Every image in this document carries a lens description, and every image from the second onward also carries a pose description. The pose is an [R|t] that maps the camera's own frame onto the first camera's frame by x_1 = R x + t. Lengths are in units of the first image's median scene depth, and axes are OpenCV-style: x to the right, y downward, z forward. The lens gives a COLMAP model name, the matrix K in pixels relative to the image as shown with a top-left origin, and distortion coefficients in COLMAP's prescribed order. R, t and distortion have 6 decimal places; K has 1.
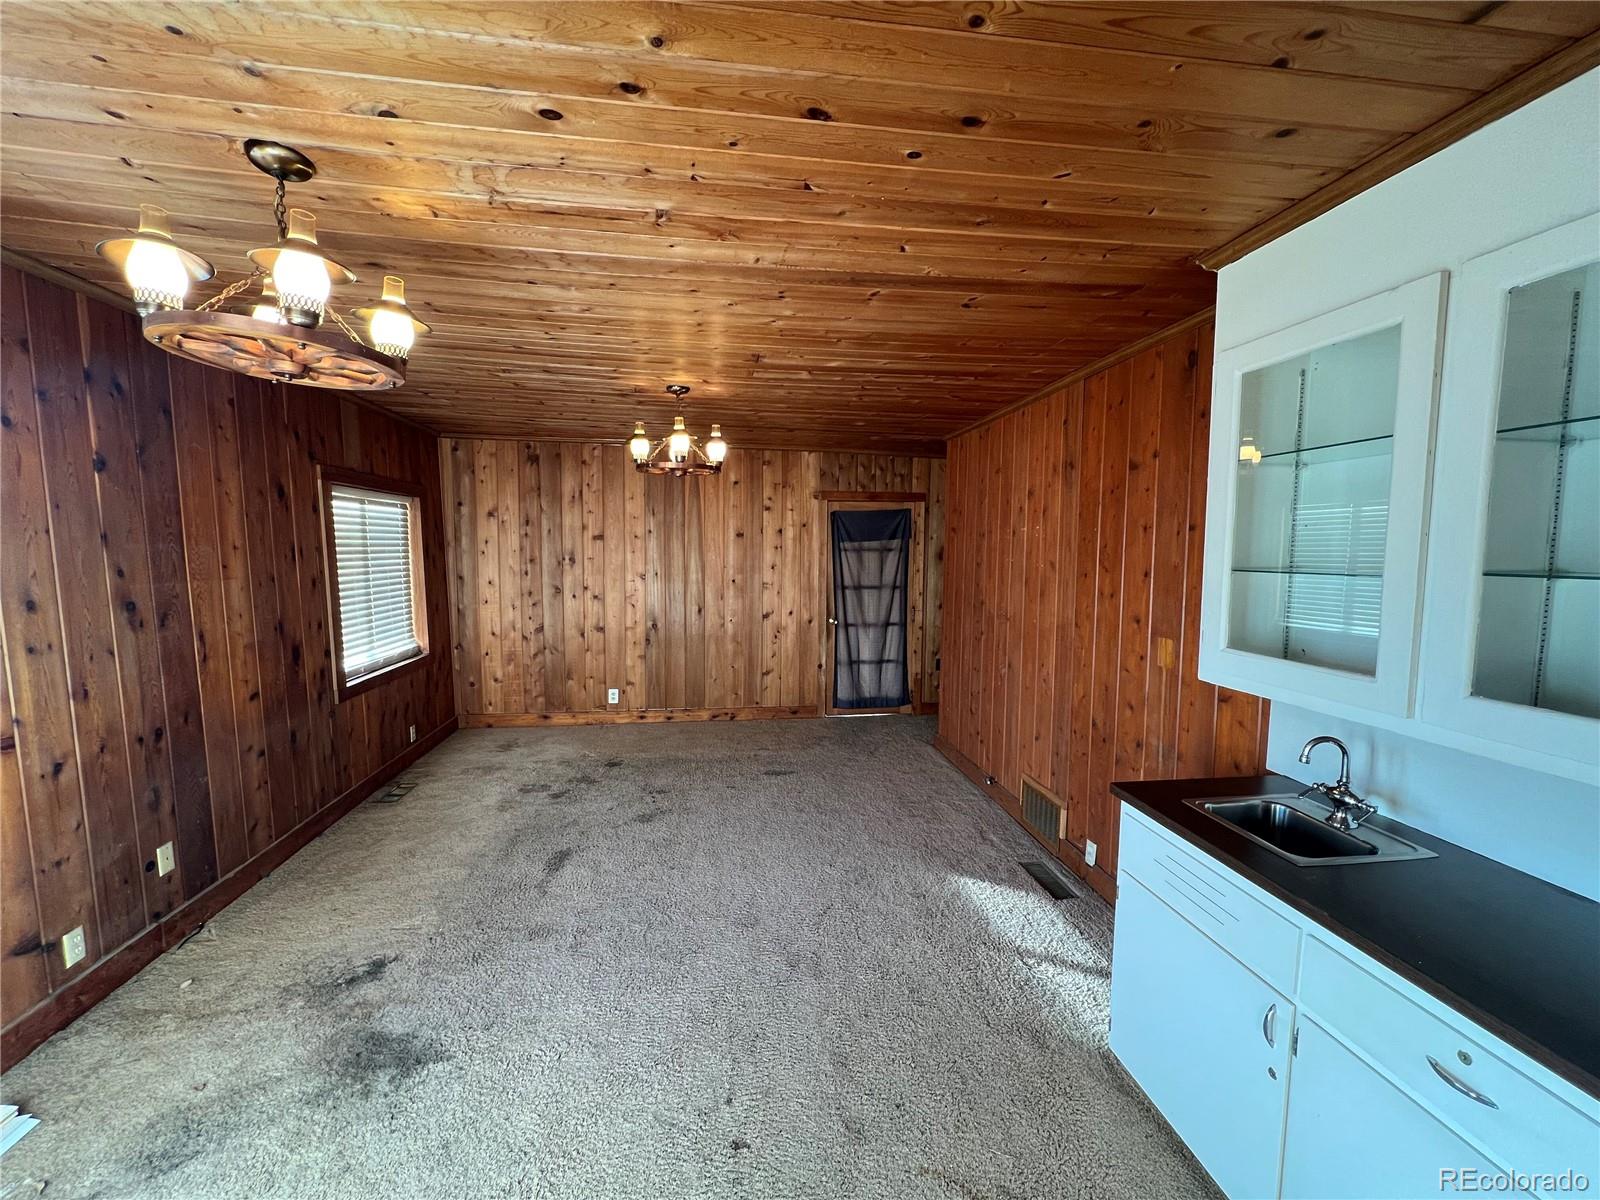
lens RADIAL K [[643.1, 0, 800.0], [0, 643.1, 600.0], [0, 0, 1]] dist [-0.002773, -0.001095]
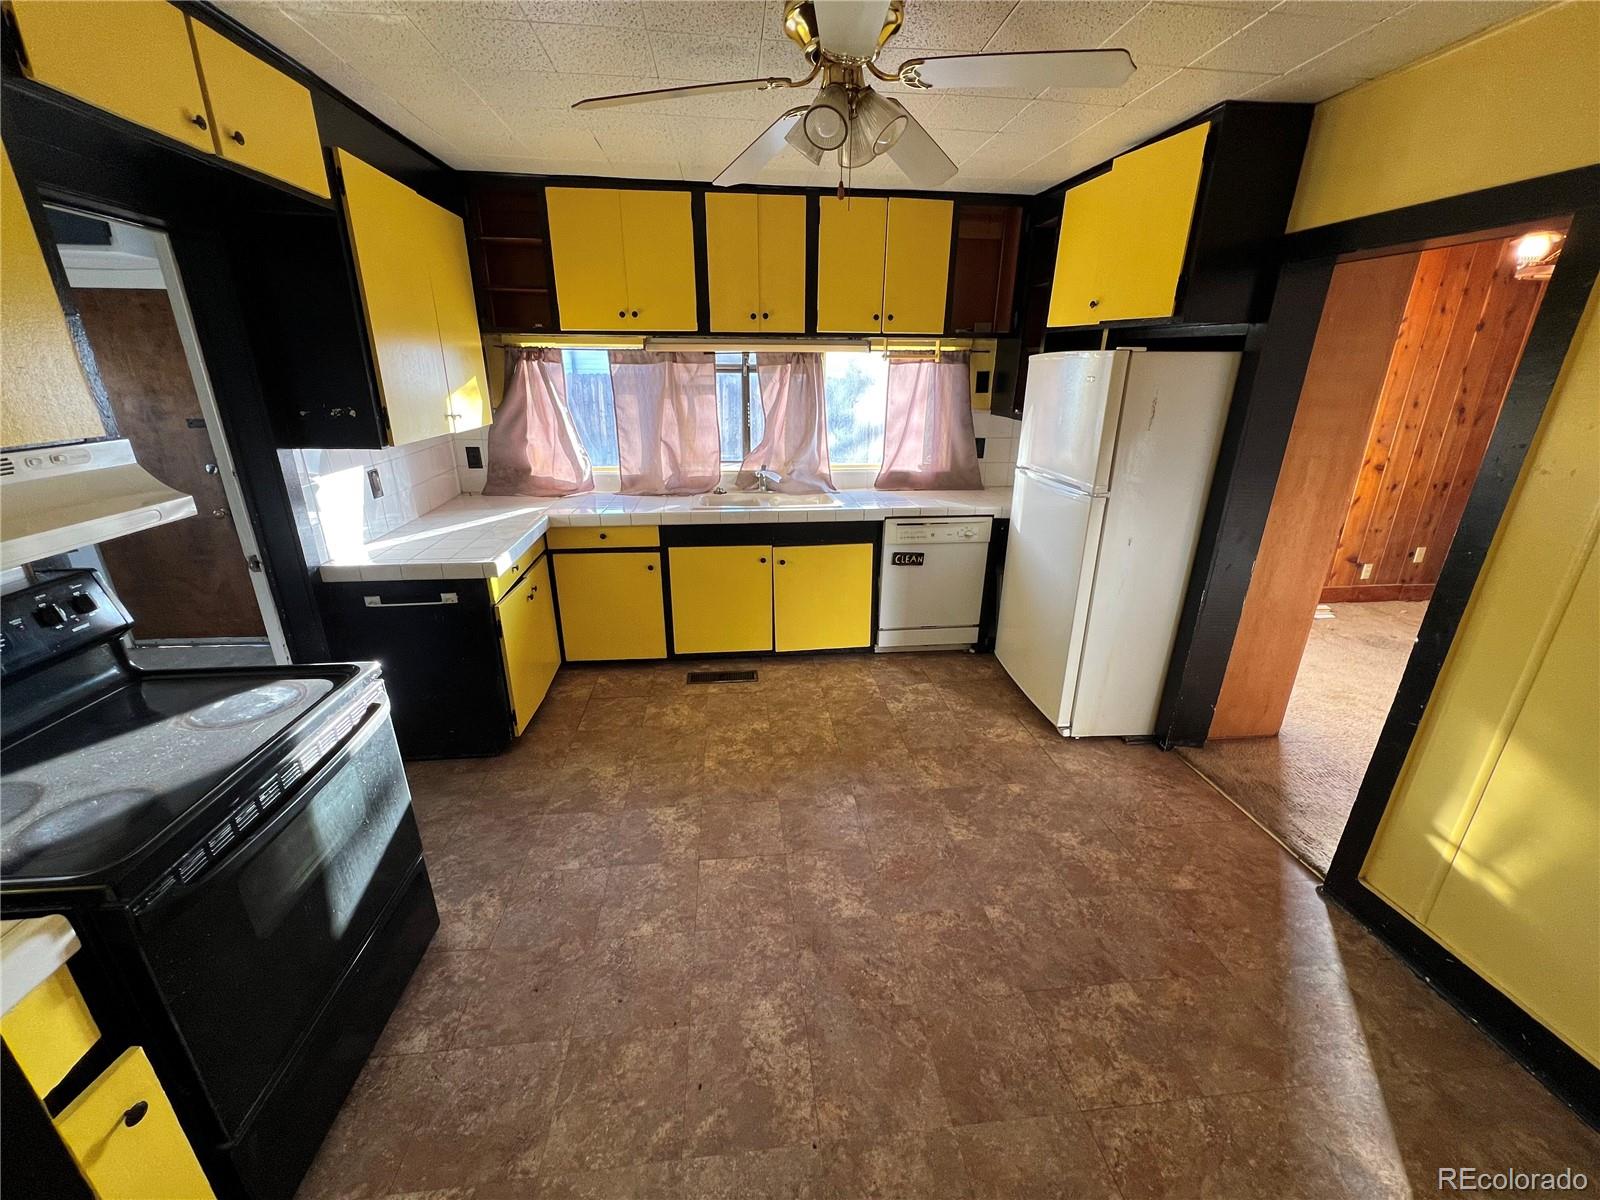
lens RADIAL K [[643.1, 0, 800.0], [0, 643.1, 600.0], [0, 0, 1]] dist [-0.002773, -0.001095]
pose [[-0.034527, 0.338699, -0.940261, 0.931930], [-0.091294, 0.935820, 0.340451, 0.070027], [0.995225, 0.097595, -0.001390, -0.833345]]
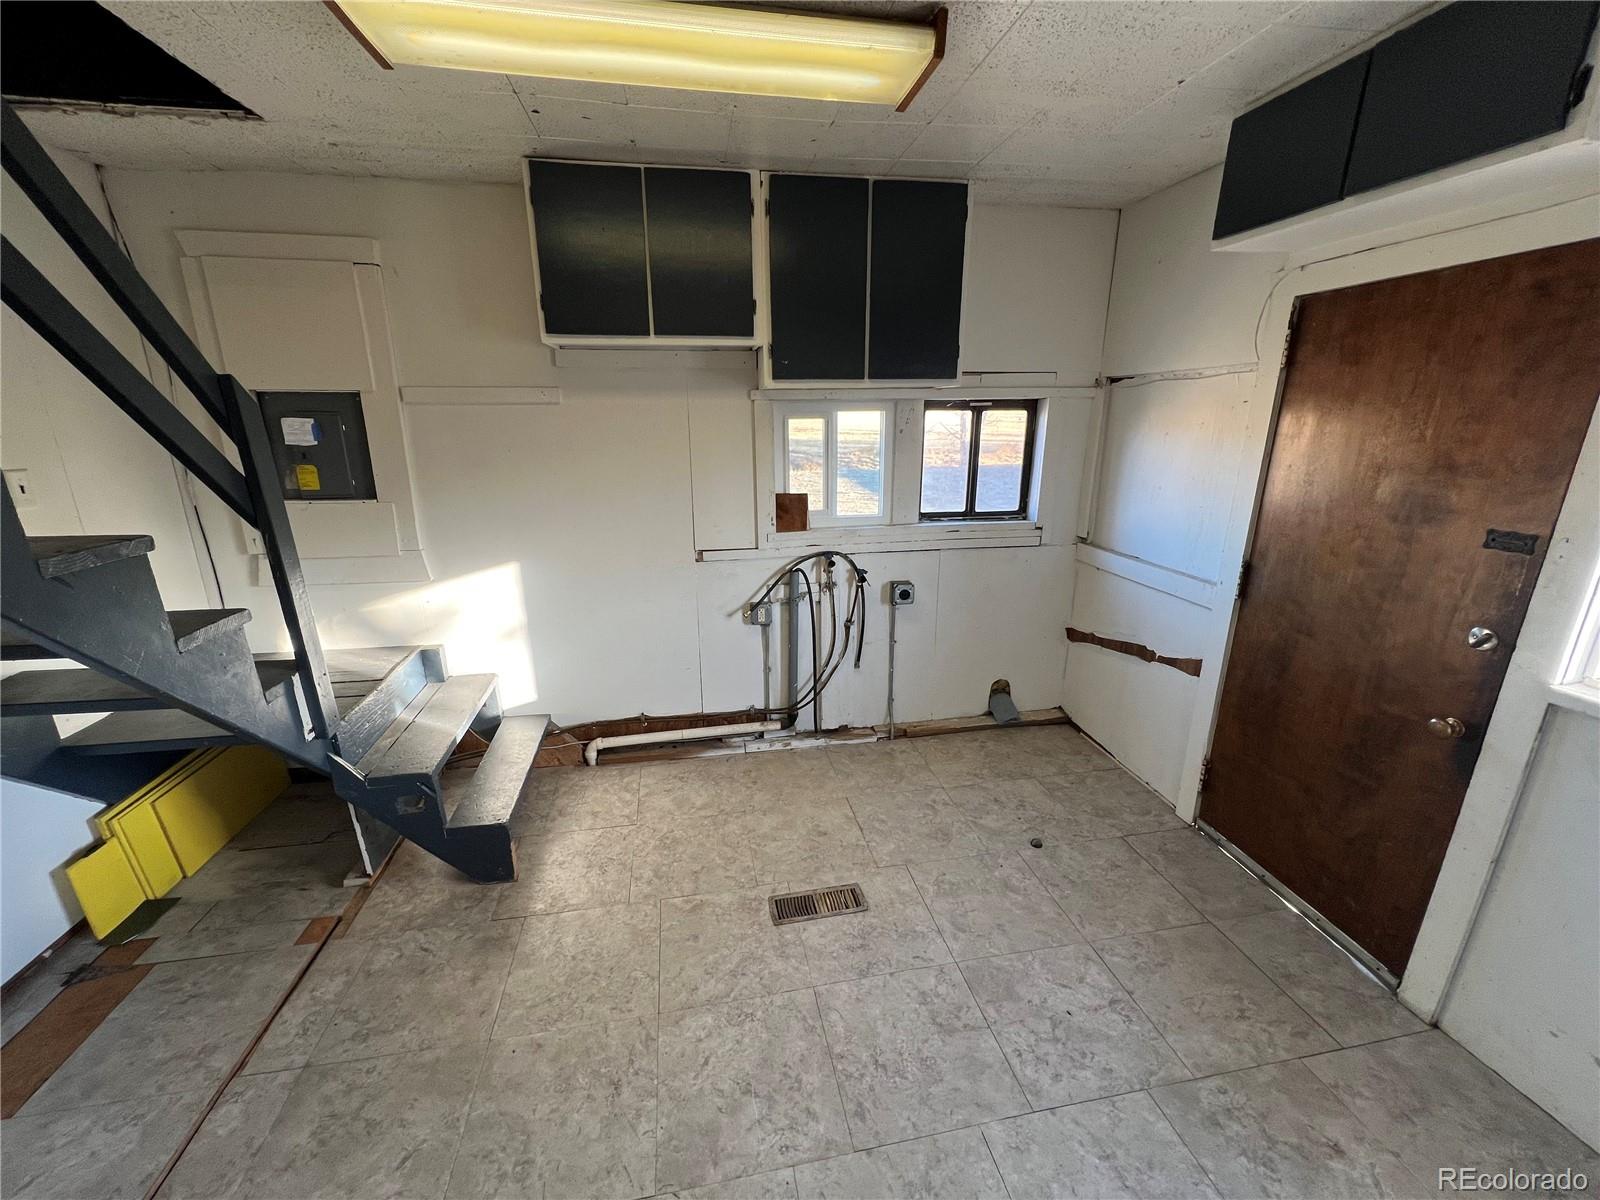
lens RADIAL K [[643.1, 0, 800.0], [0, 643.1, 600.0], [0, 0, 1]] dist [-0.002773, -0.001095]
pose [[-0.998925, 0.011524, -0.044896, 0.169894], [-0.005267, 0.934105, 0.356958, 0.147532], [0.046051, 0.356811, -0.933041, -1.705355]]
